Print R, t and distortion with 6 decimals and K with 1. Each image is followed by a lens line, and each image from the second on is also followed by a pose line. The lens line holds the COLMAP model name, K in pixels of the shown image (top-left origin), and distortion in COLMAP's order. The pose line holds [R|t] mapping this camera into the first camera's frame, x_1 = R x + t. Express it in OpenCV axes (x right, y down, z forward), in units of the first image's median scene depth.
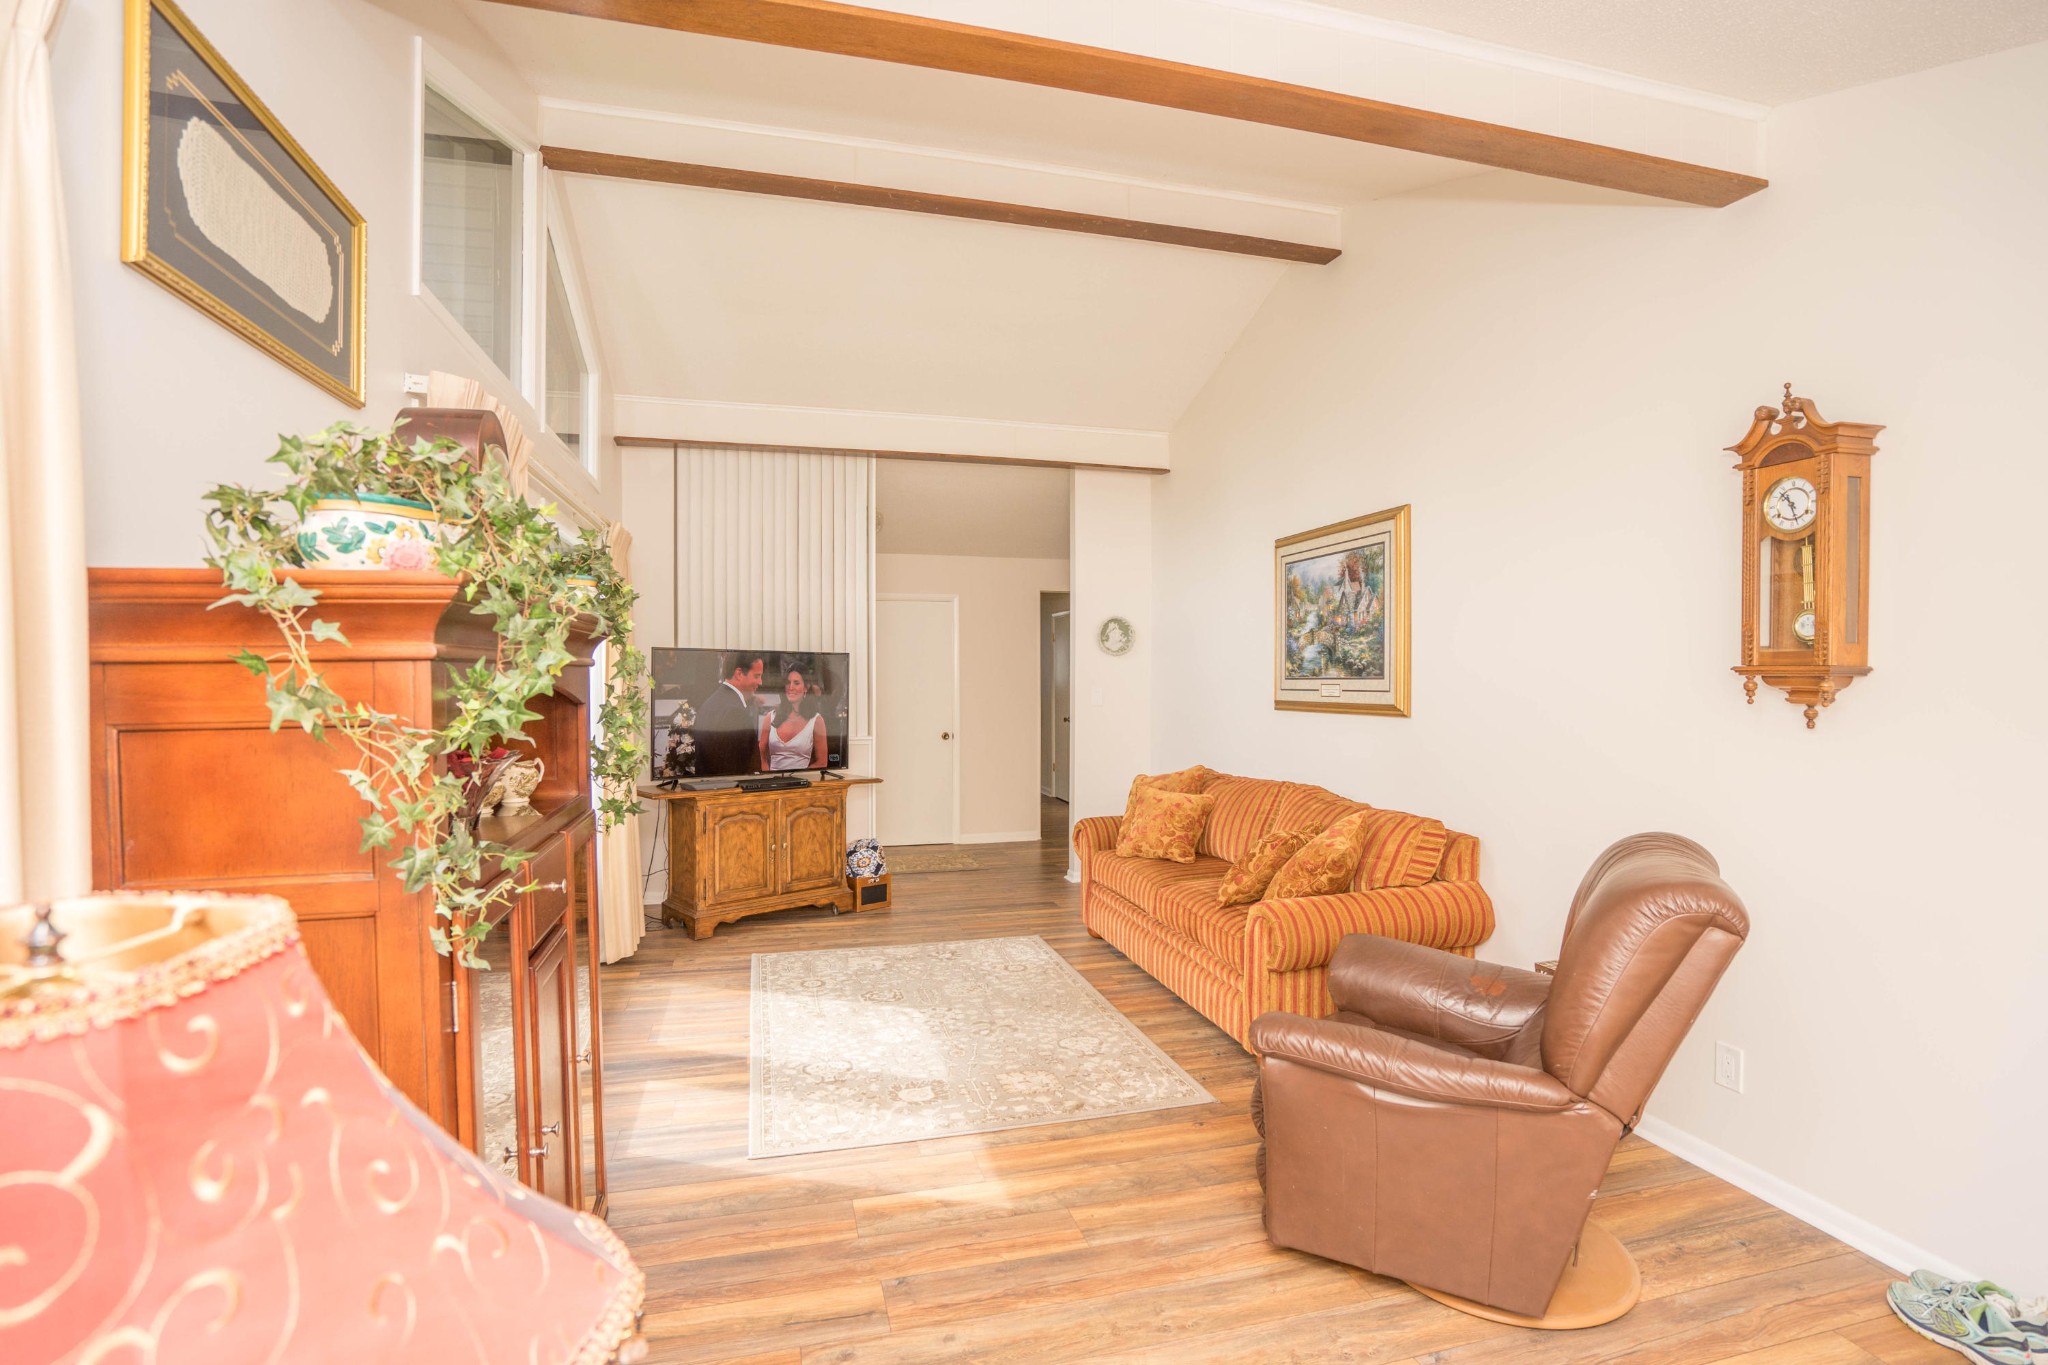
lens RADIAL K [[970.7, 0, 1024.0], [0, 970.7, 682.5], [0, 0, 1]] dist [-0.067365, 0.034830]
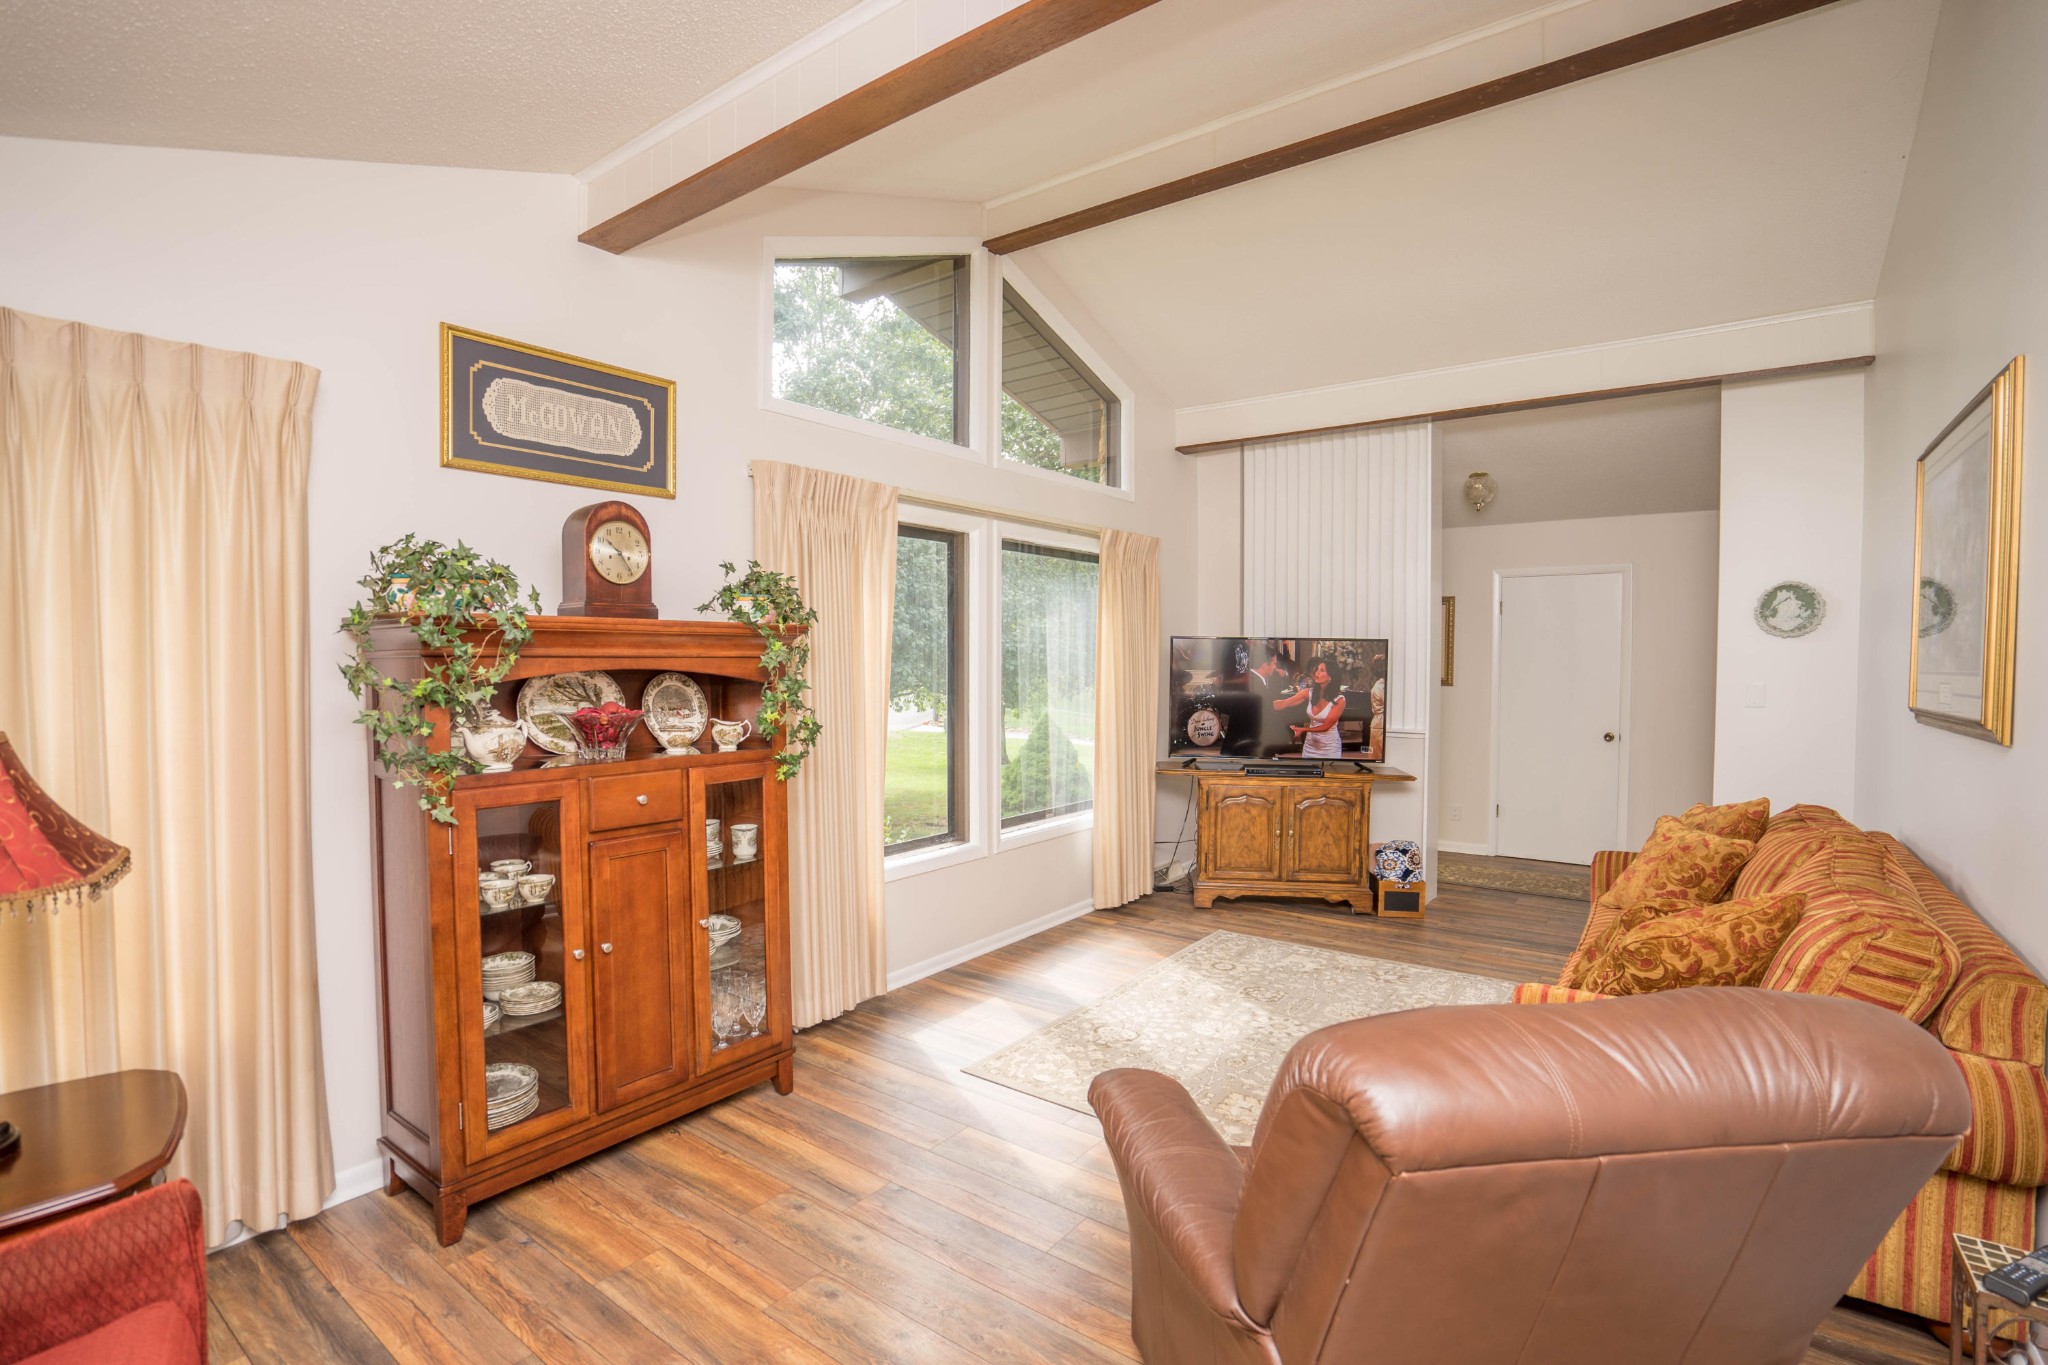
lens RADIAL K [[970.7, 0, 1024.0], [0, 970.7, 682.5], [0, 0, 1]] dist [-0.067365, 0.034830]
pose [[0.617941, 0.021702, -0.785925, 0.383210], [-0.008189, 0.999742, 0.021168, -0.006165], [0.786182, -0.006645, 0.617960, 0.177921]]
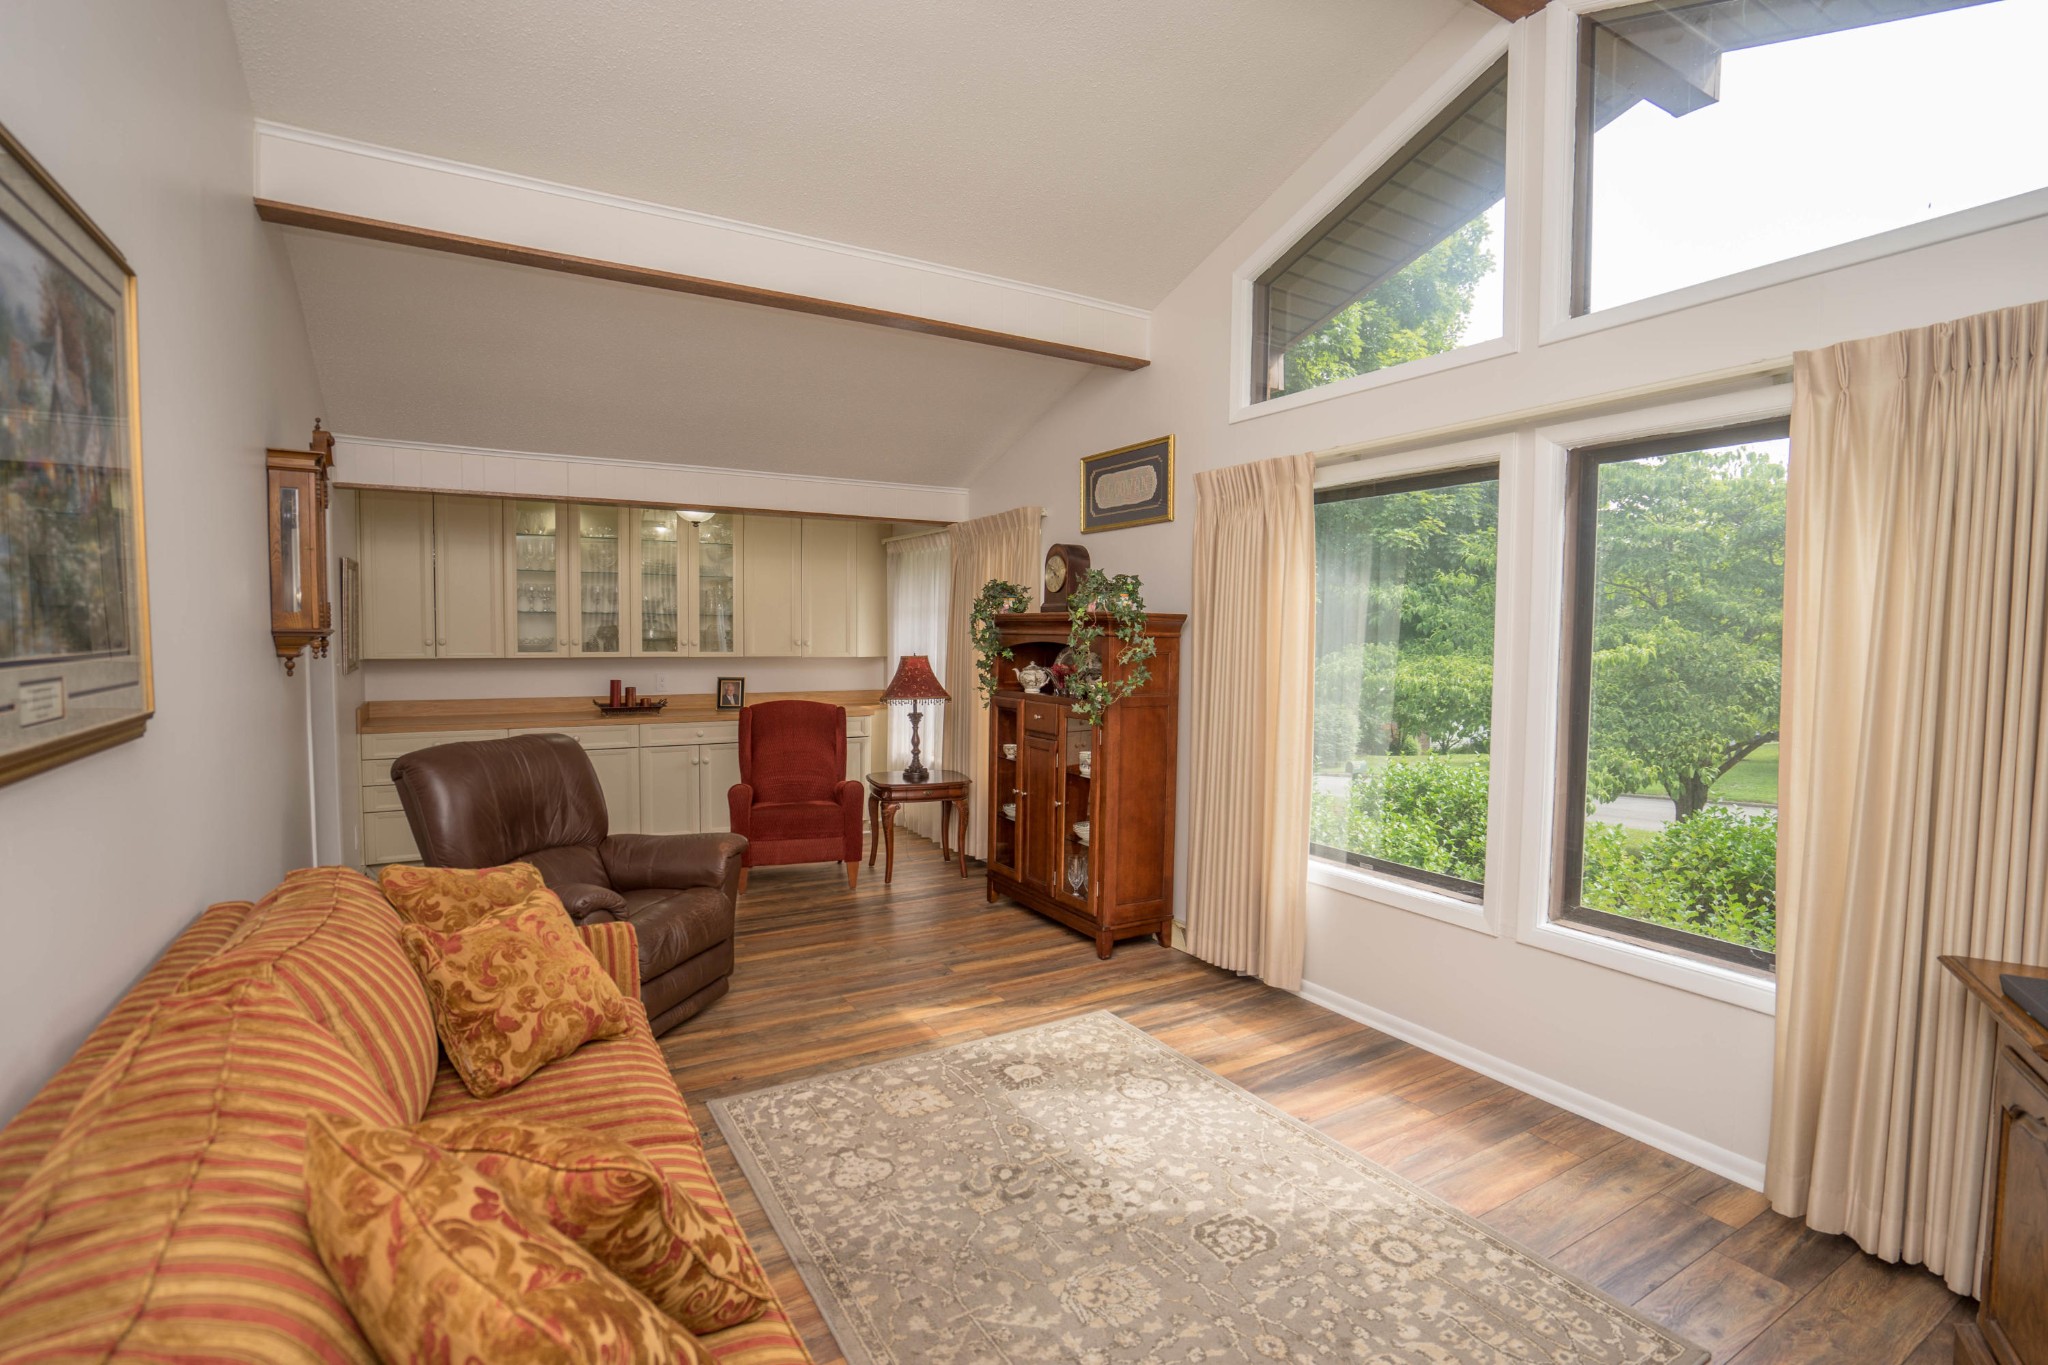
lens RADIAL K [[970.7, 0, 1024.0], [0, 970.7, 682.5], [0, 0, 1]] dist [-0.067365, 0.034830]
pose [[-0.964638, 0.002969, -0.263563, 0.092458], [-0.013276, 0.998120, 0.059834, -0.016777], [0.263245, 0.061218, -0.962785, 1.223443]]
